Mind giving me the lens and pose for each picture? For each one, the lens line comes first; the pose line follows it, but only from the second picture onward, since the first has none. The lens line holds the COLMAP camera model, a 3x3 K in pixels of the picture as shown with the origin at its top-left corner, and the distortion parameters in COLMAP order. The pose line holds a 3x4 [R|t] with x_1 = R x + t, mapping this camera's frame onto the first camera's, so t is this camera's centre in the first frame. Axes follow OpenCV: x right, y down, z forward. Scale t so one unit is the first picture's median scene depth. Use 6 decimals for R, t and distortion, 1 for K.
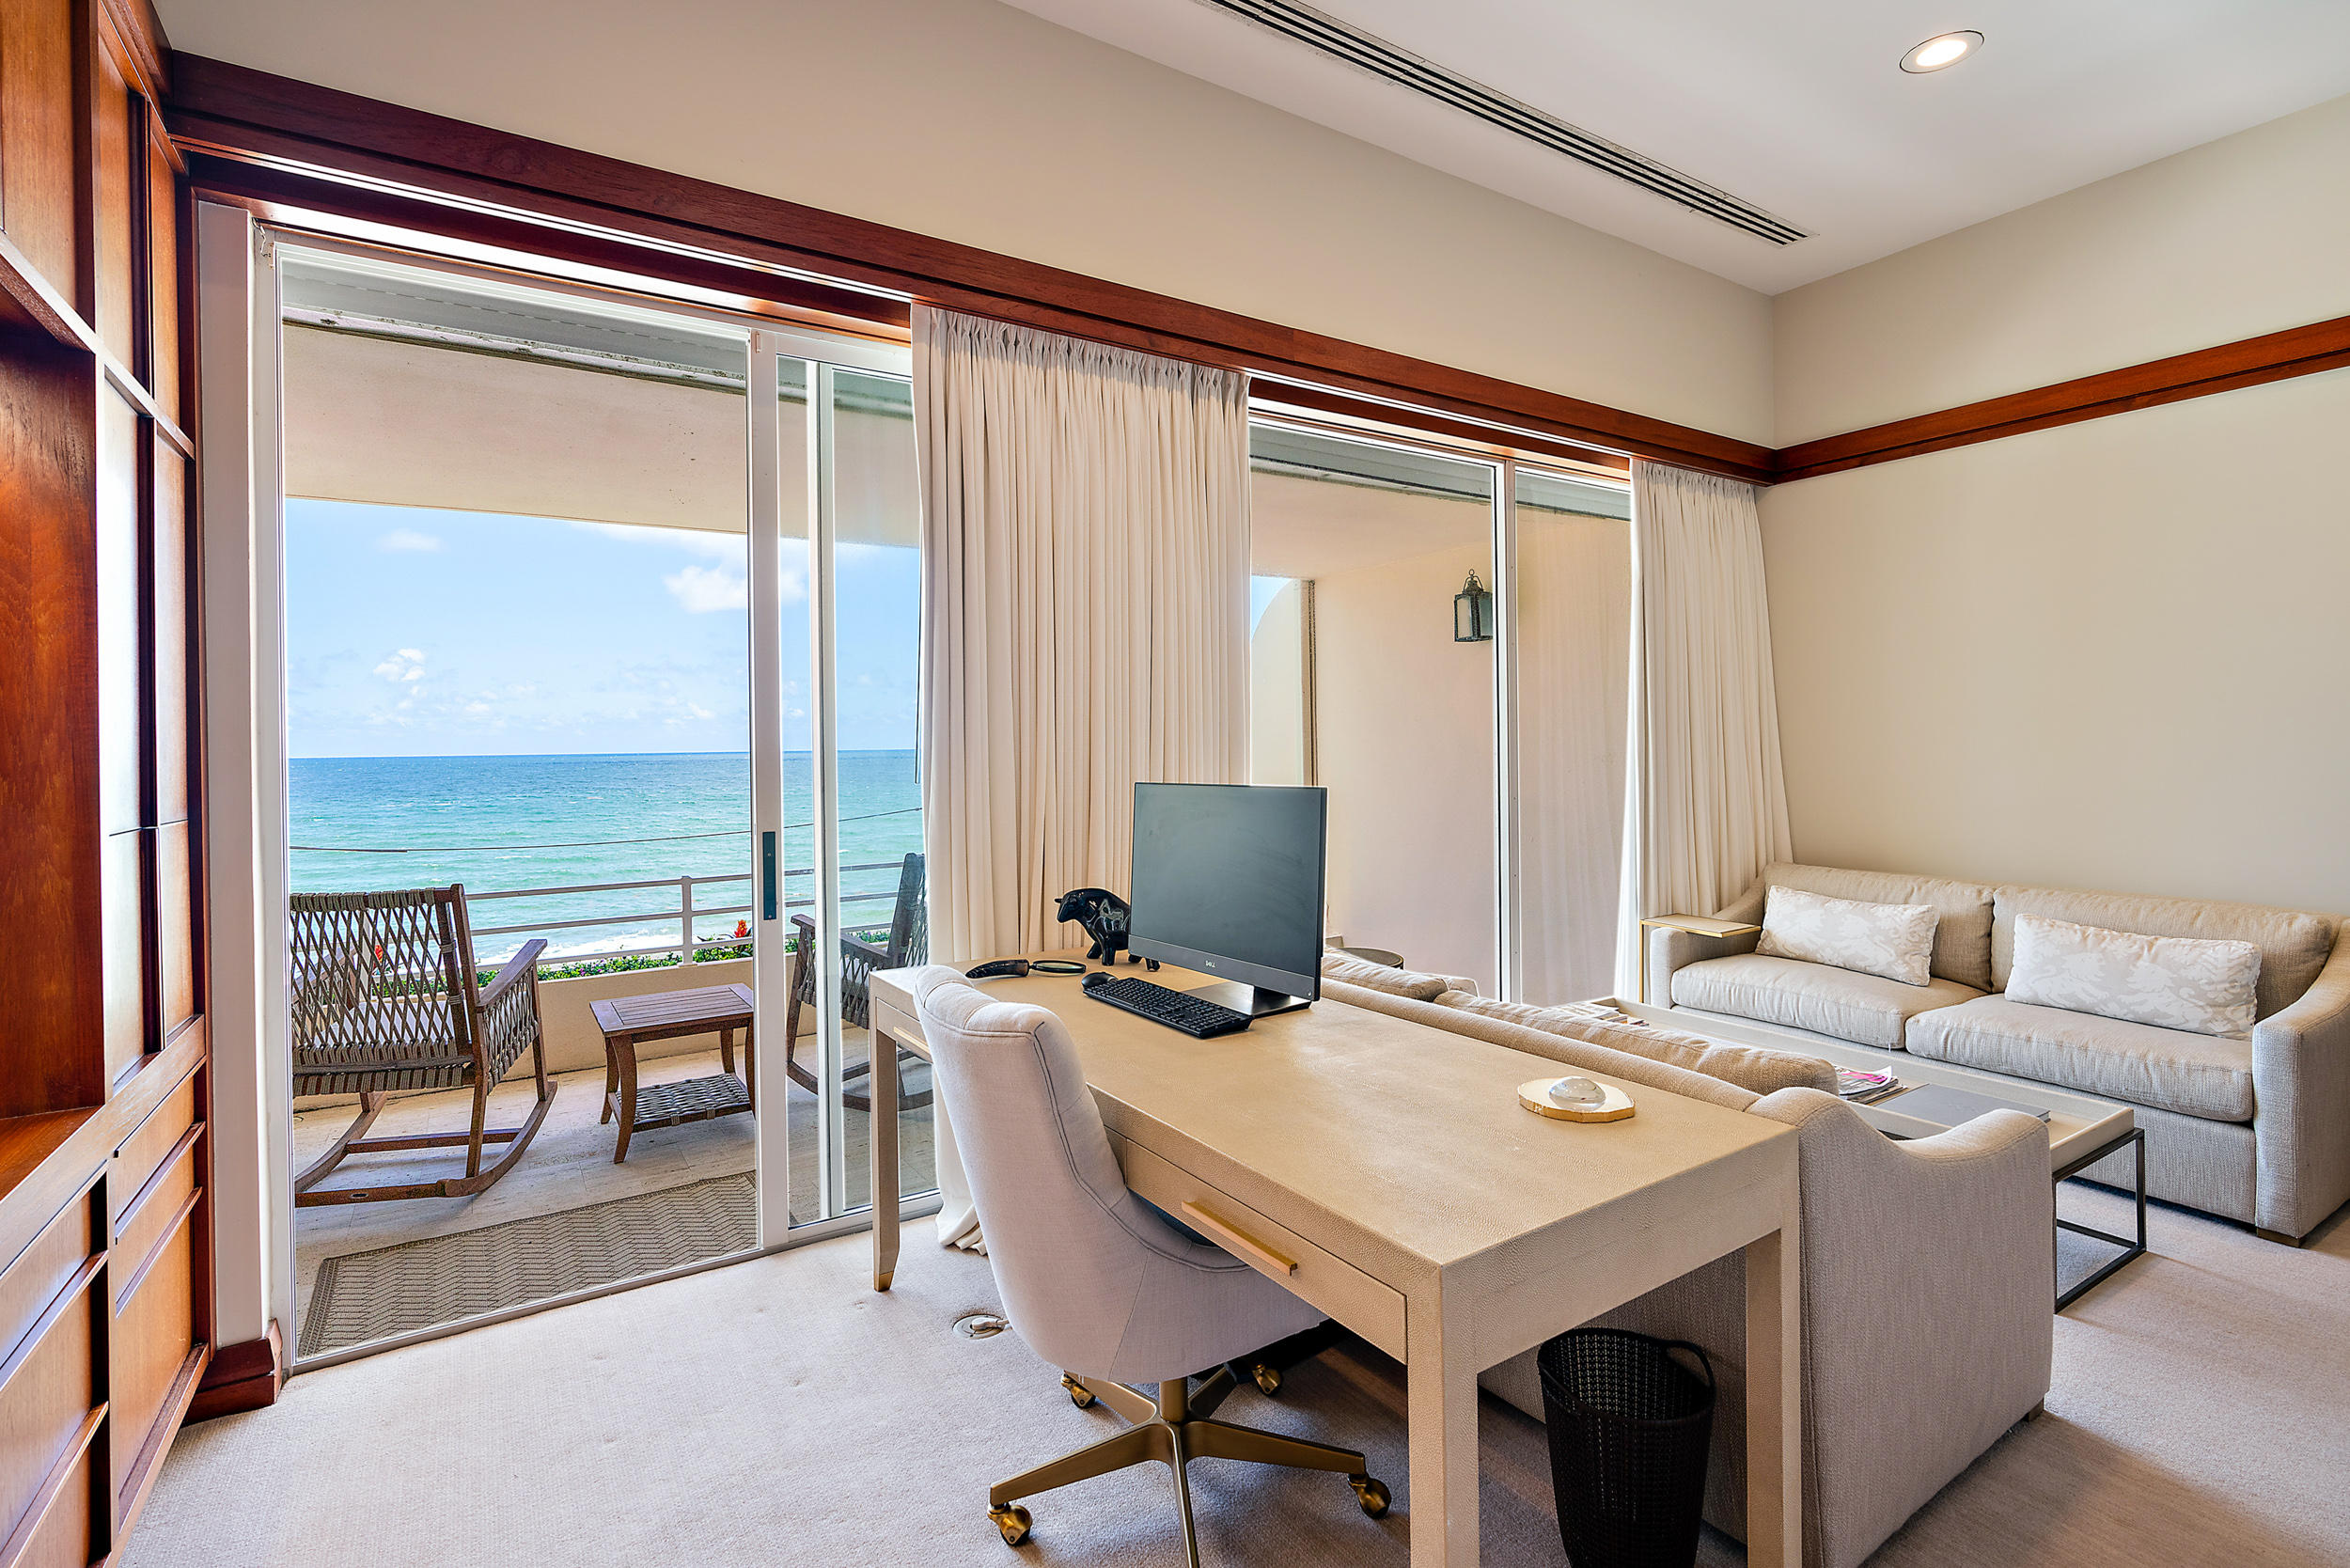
lens RADIAL K [[1075.0, 0, 1135.1], [0, 1075.0, 739.6], [0, 0, 1]] dist [-0.011775, 0.005394]
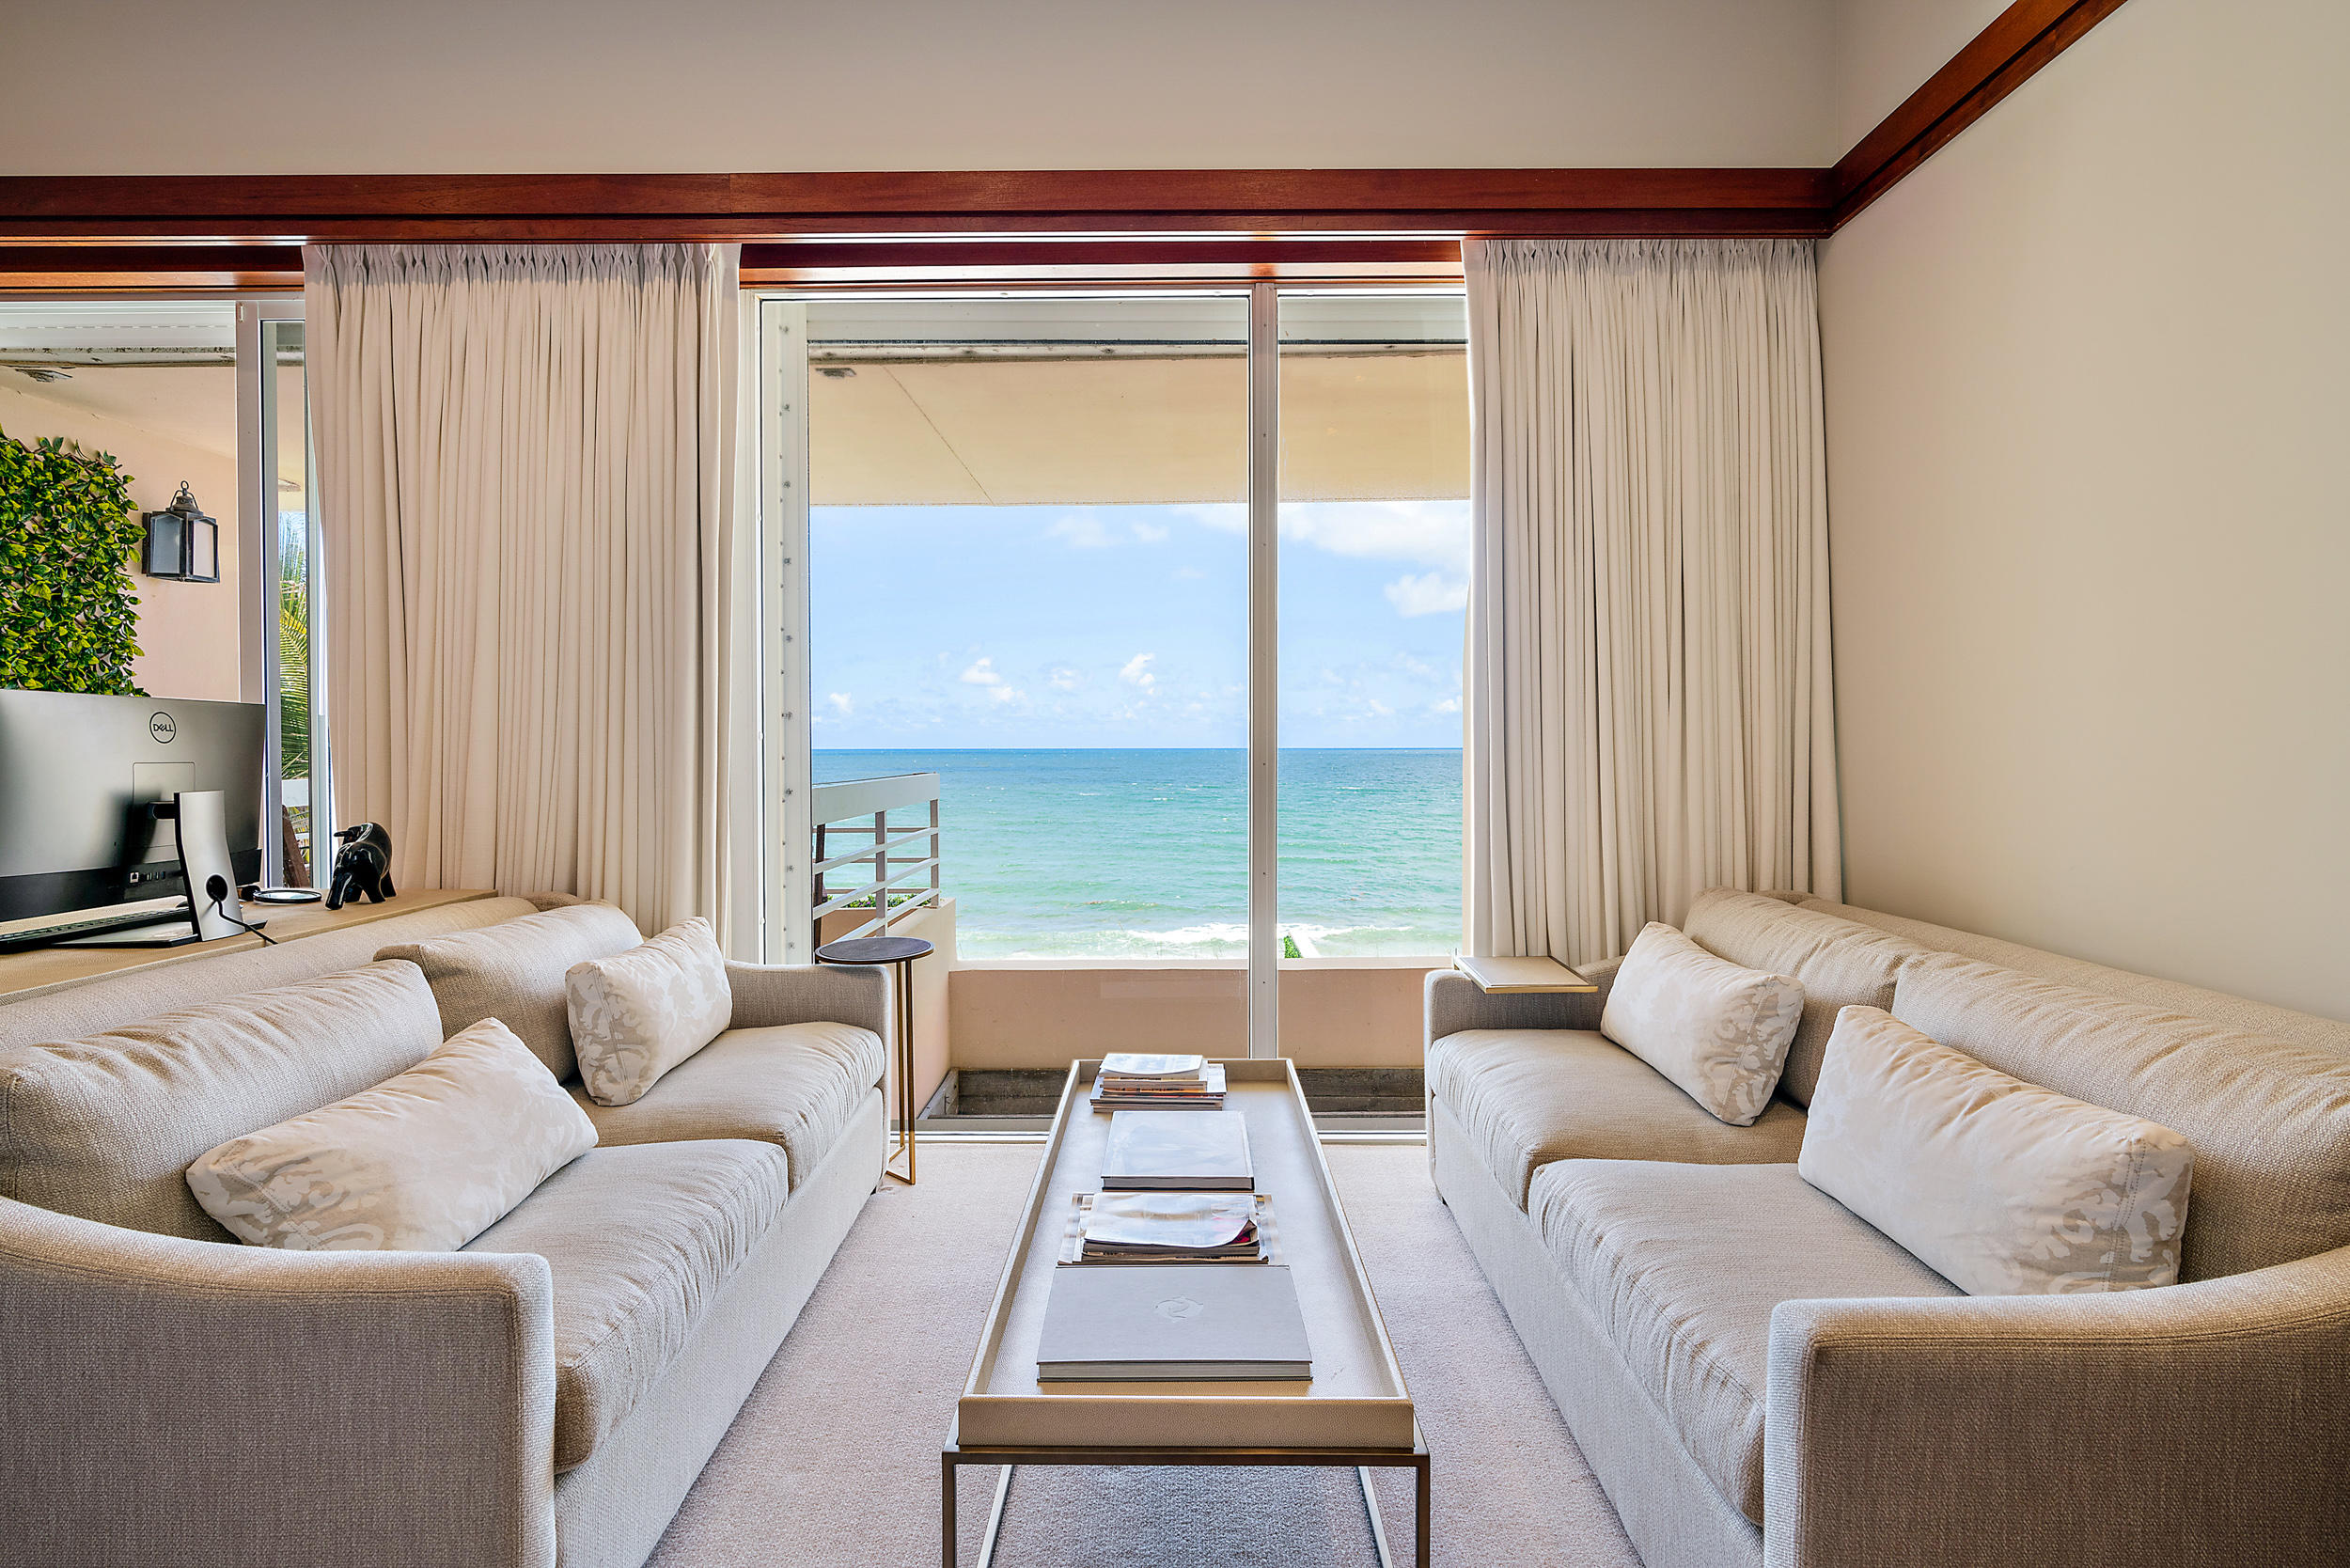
lens RADIAL K [[1162.8, 0, 1185.7], [0, 1162.8, 769.4], [0, 0, 1]] dist [0.000010, -0.000053]
pose [[0.844438, 0.023565, -0.535135, 0.698973], [-0.009660, 0.999539, 0.028772, 0.033380], [0.535567, -0.019127, 0.844276, 0.318290]]
